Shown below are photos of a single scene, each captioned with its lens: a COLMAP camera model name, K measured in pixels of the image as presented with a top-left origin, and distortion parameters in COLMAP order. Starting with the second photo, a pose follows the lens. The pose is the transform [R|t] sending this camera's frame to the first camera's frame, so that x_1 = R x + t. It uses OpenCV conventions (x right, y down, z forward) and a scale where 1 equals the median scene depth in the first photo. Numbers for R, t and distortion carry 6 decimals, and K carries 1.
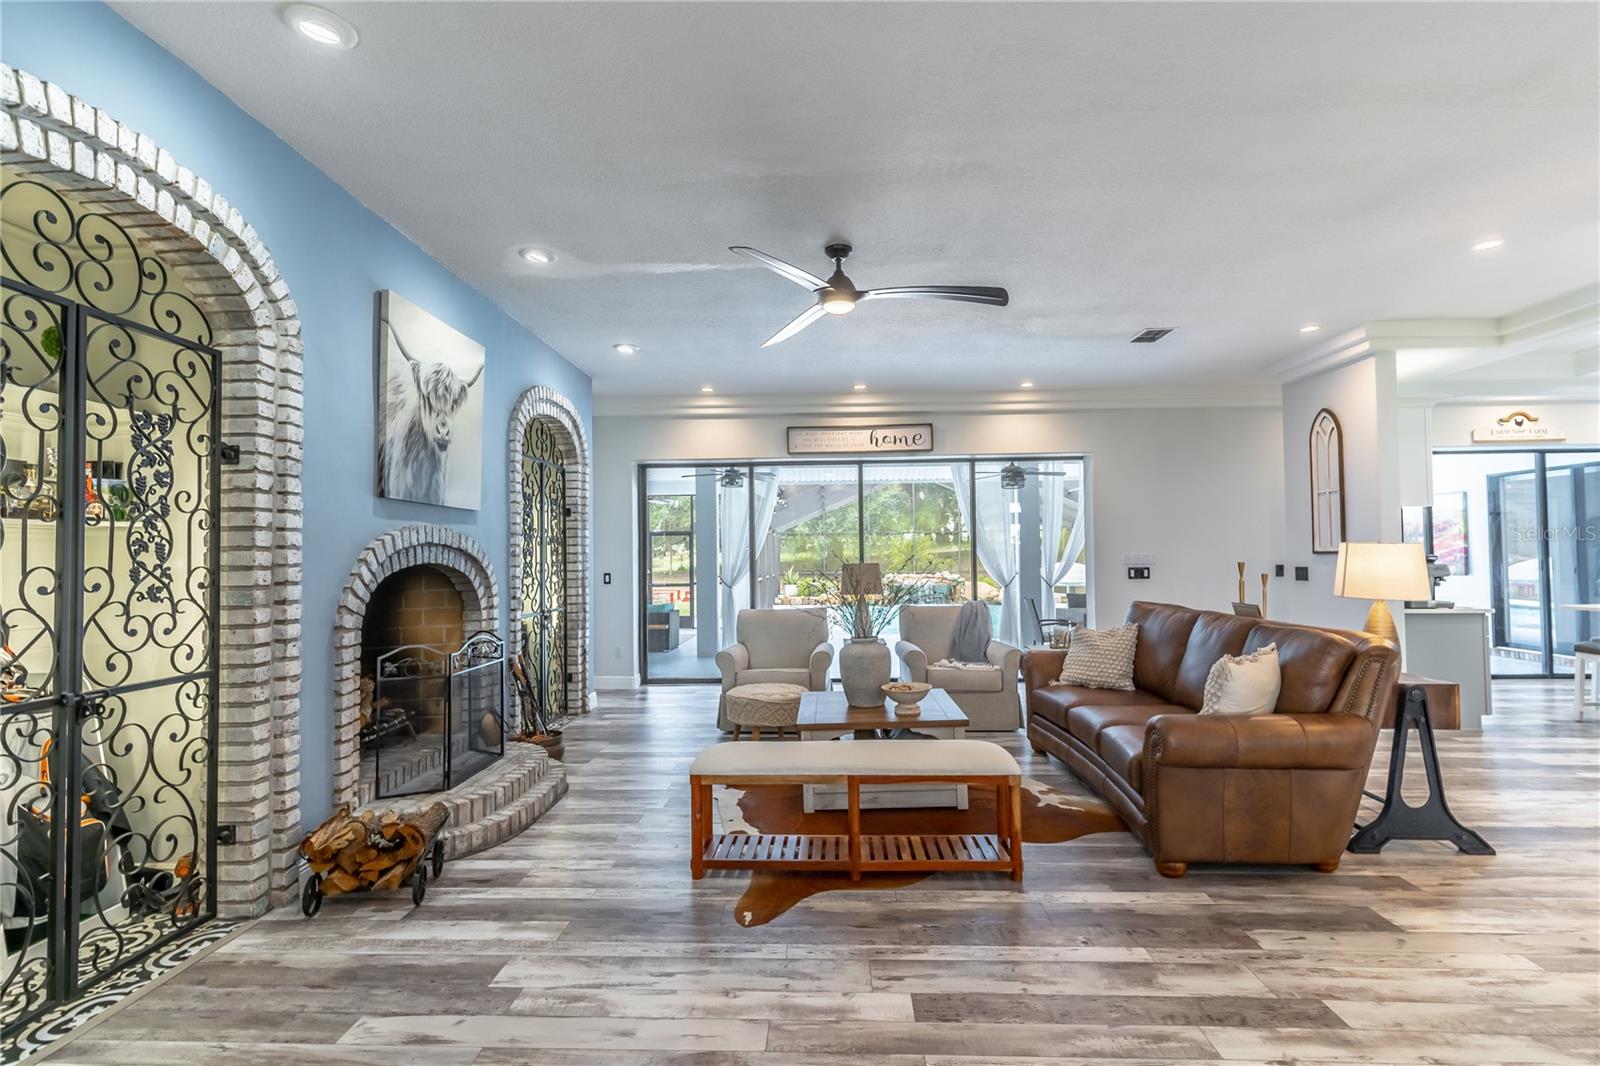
lens RADIAL K [[765.0, 0, 796.3], [0, 765.0, 536.3], [0, 0, 1]] dist [0.003994, 0.000489]
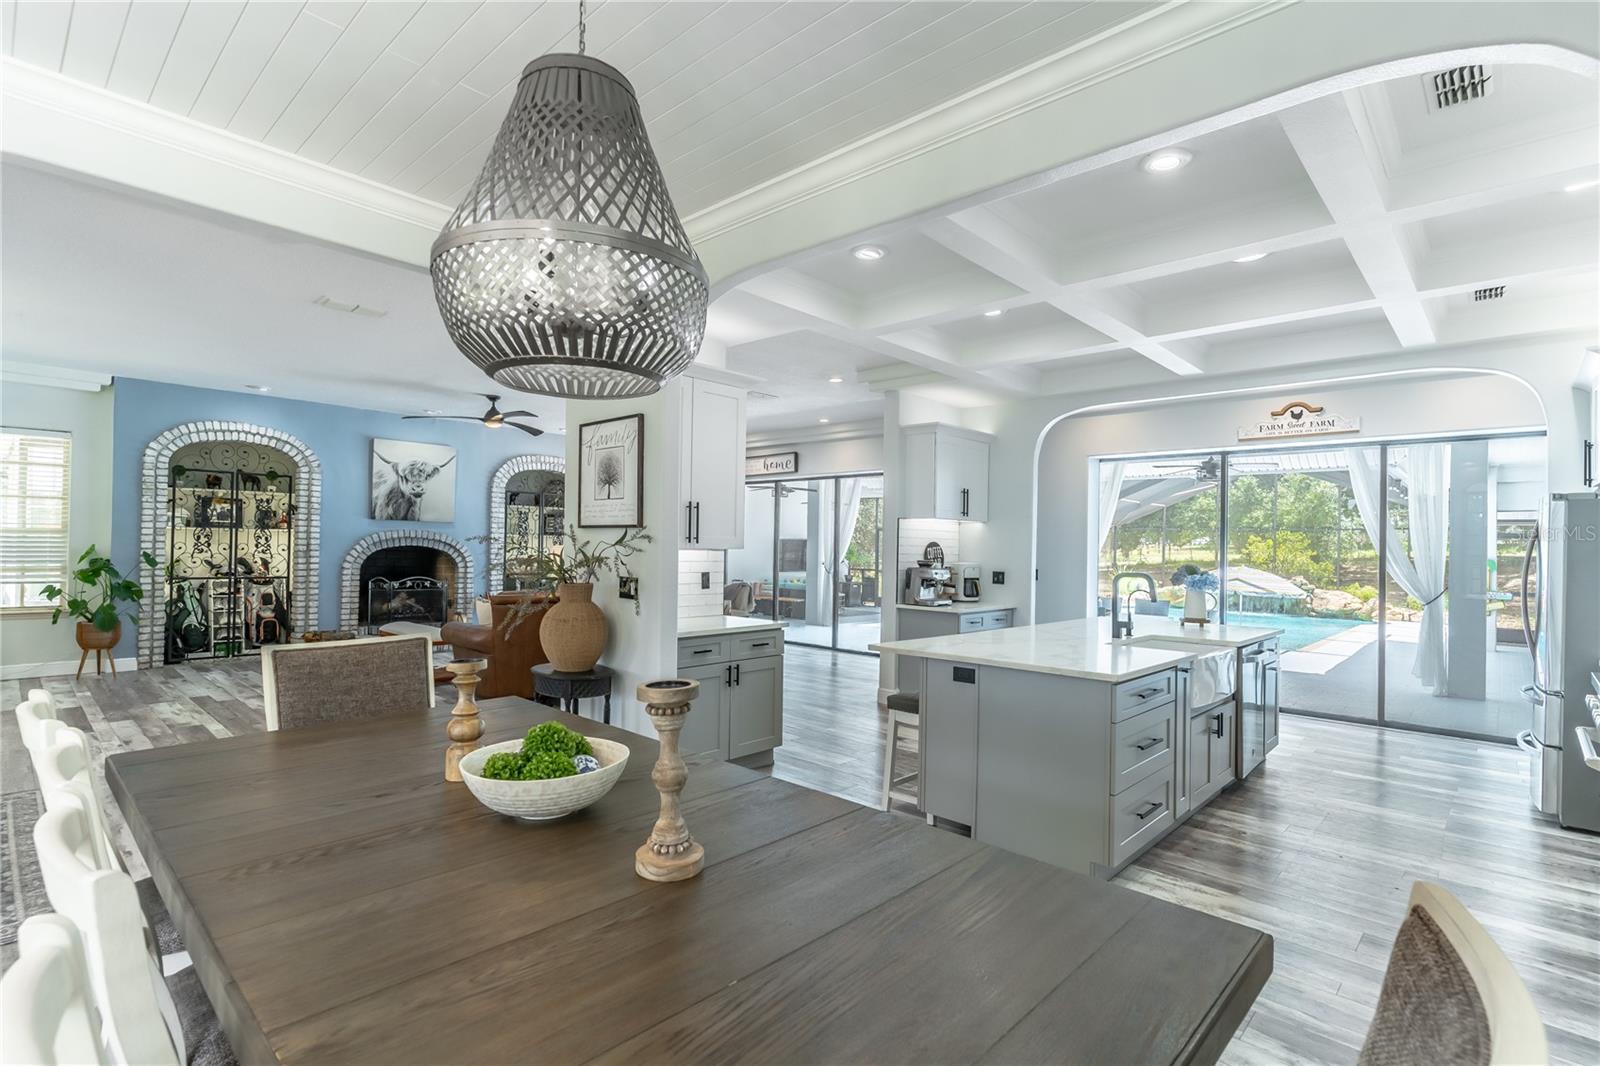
lens RADIAL K [[766.6, 0, 797.3], [0, 766.6, 538.5], [0, 0, 1]] dist [0.003196, -0.001185]
pose [[0.755385, 0.018131, -0.655030, 2.556791], [-0.007862, 0.999796, 0.018607, -0.052175], [0.655234, -0.008906, 0.755374, -0.020489]]
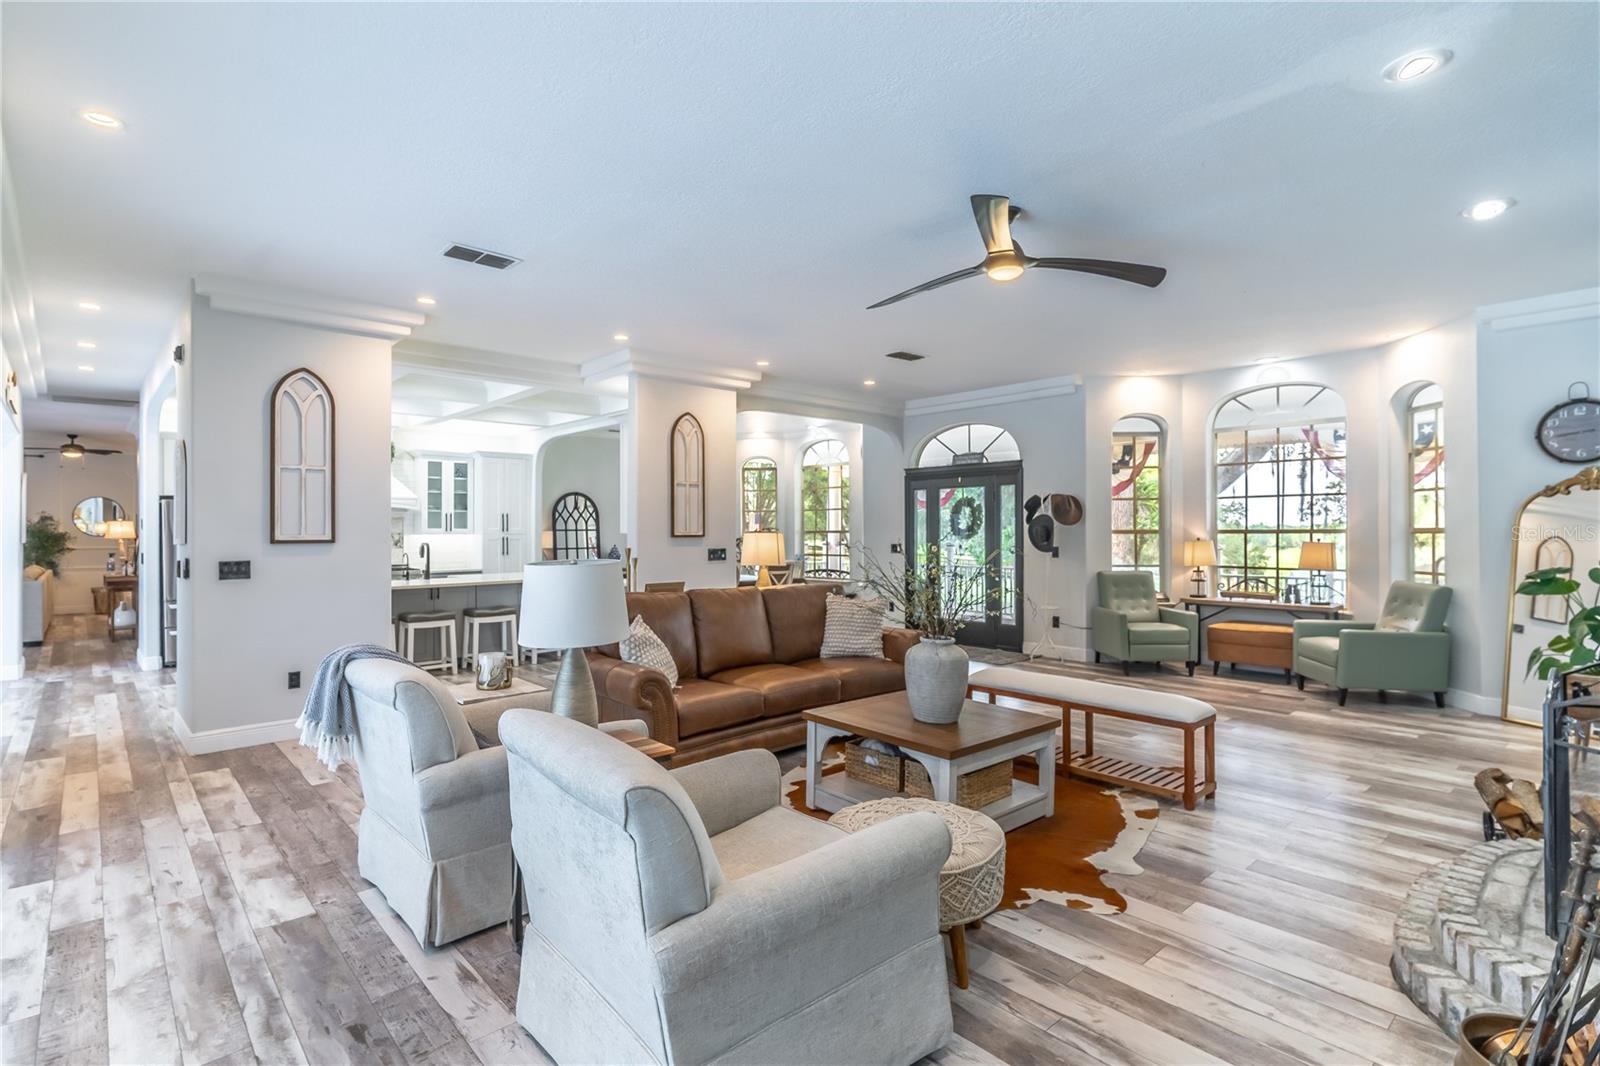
lens RADIAL K [[781.4, 0, 797.2], [0, 781.4, 527.9], [0, 0, 1]] dist [0.004269, -0.000612]
pose [[-0.705938, 0.018143, 0.708041, -0.553880], [-0.007872, 0.999409, -0.033457, 0.058586], [-0.708230, -0.029193, -0.705378, 2.345871]]
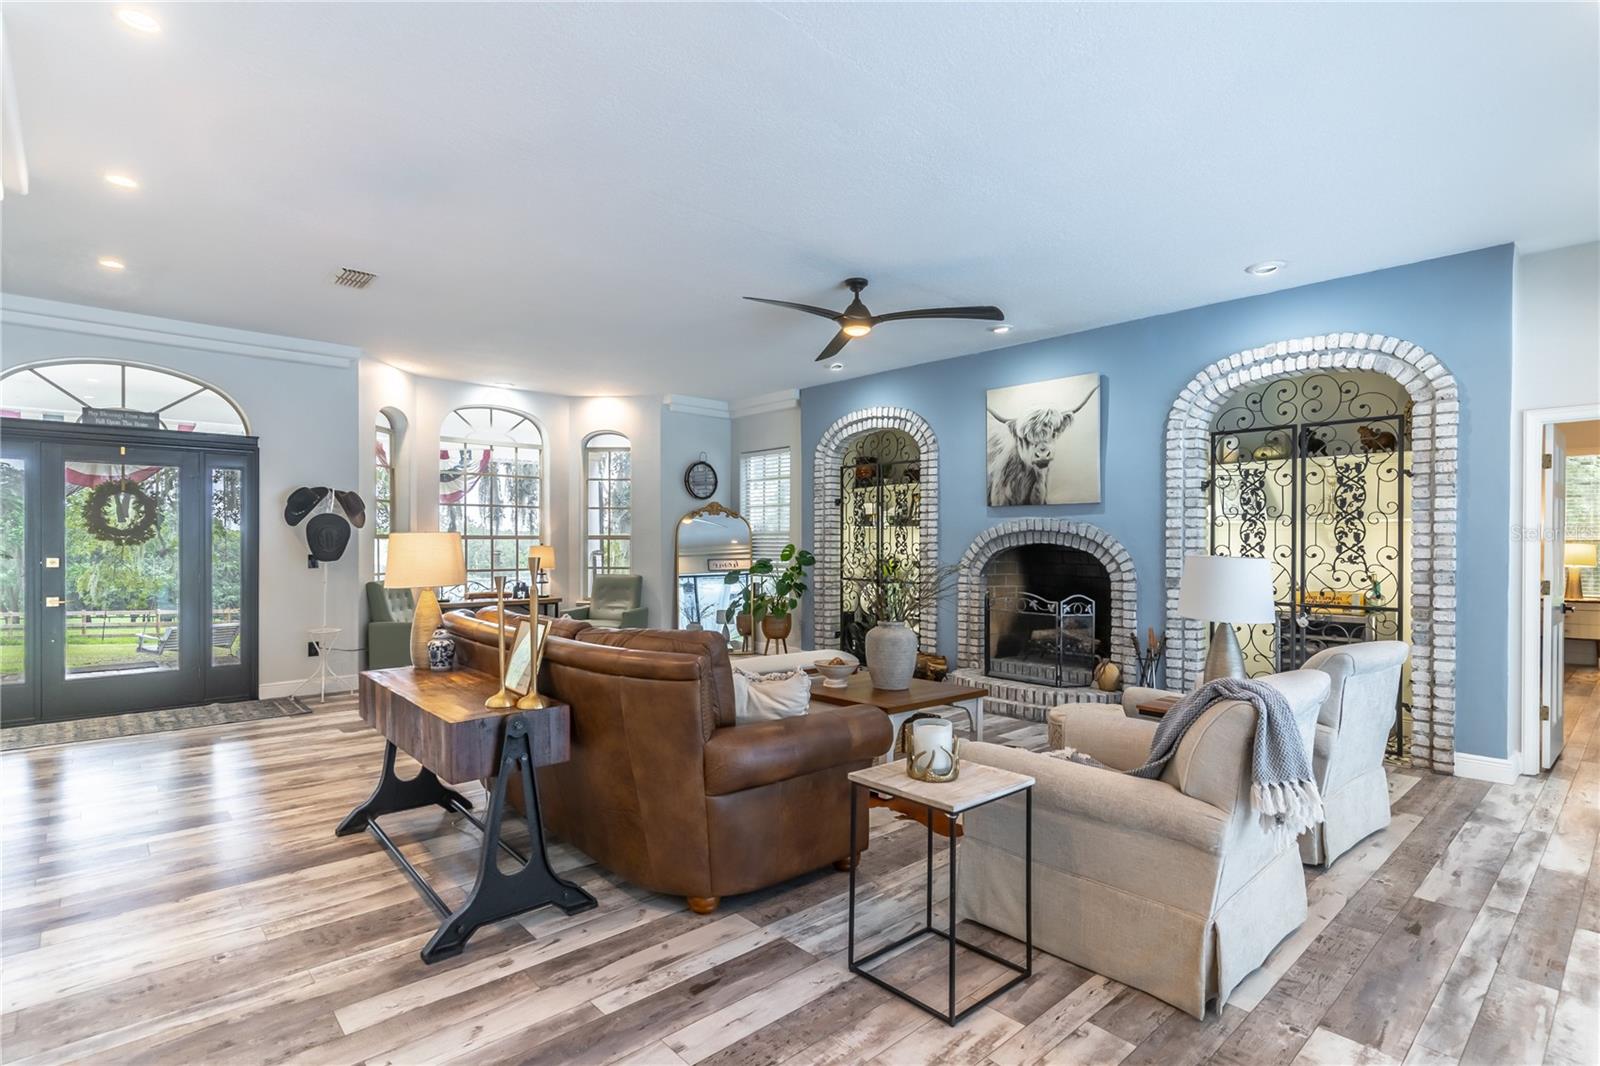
lens RADIAL K [[782.1, 0, 793.9], [0, 782.1, 543.6], [0, 0, 1]] dist [0.001881, 0.000092]
pose [[-0.710769, 0.011603, -0.703330, 1.245386], [0.024550, 0.999664, -0.008319, 0.047230], [0.702997, -0.023179, -0.710815, 2.265831]]
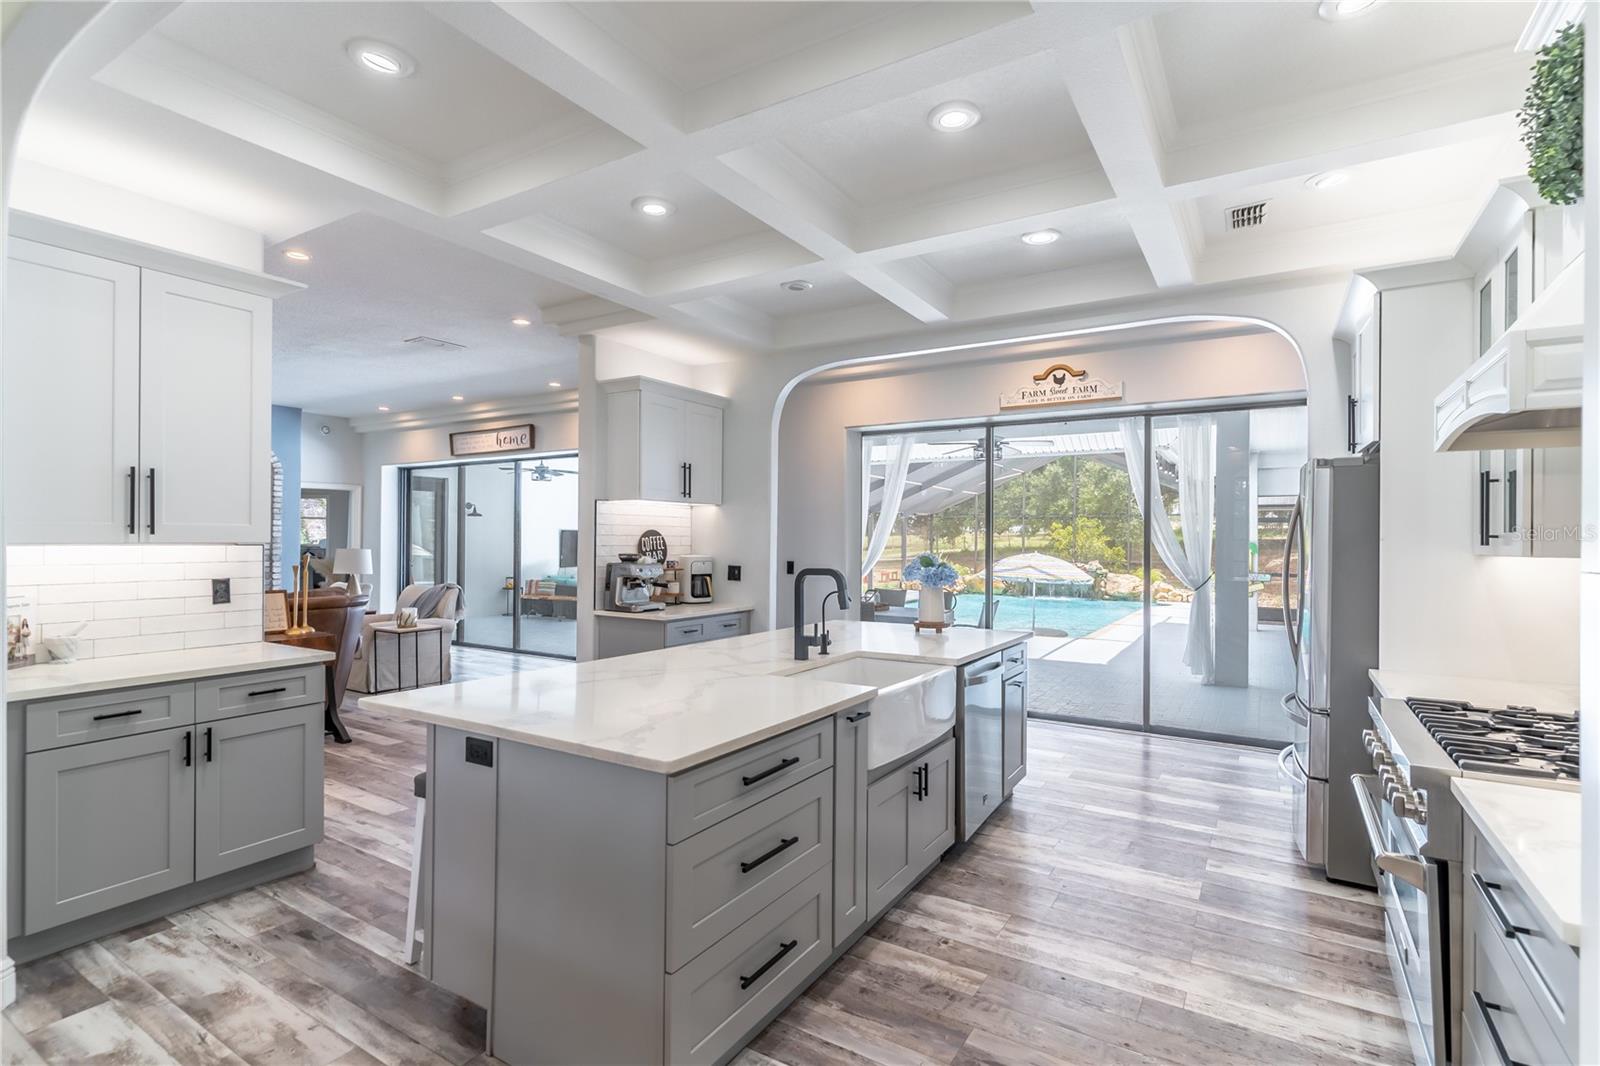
lens RADIAL K [[765.5, 0, 799.9], [0, 765.5, 536.1], [0, 0, 1]] dist [-0.000991, 0.000679]
pose [[0.870097, 0.014718, -0.492660, 2.572299], [-0.001903, 0.999647, 0.026503, -0.037642], [0.492876, -0.022123, 0.869818, 0.544848]]
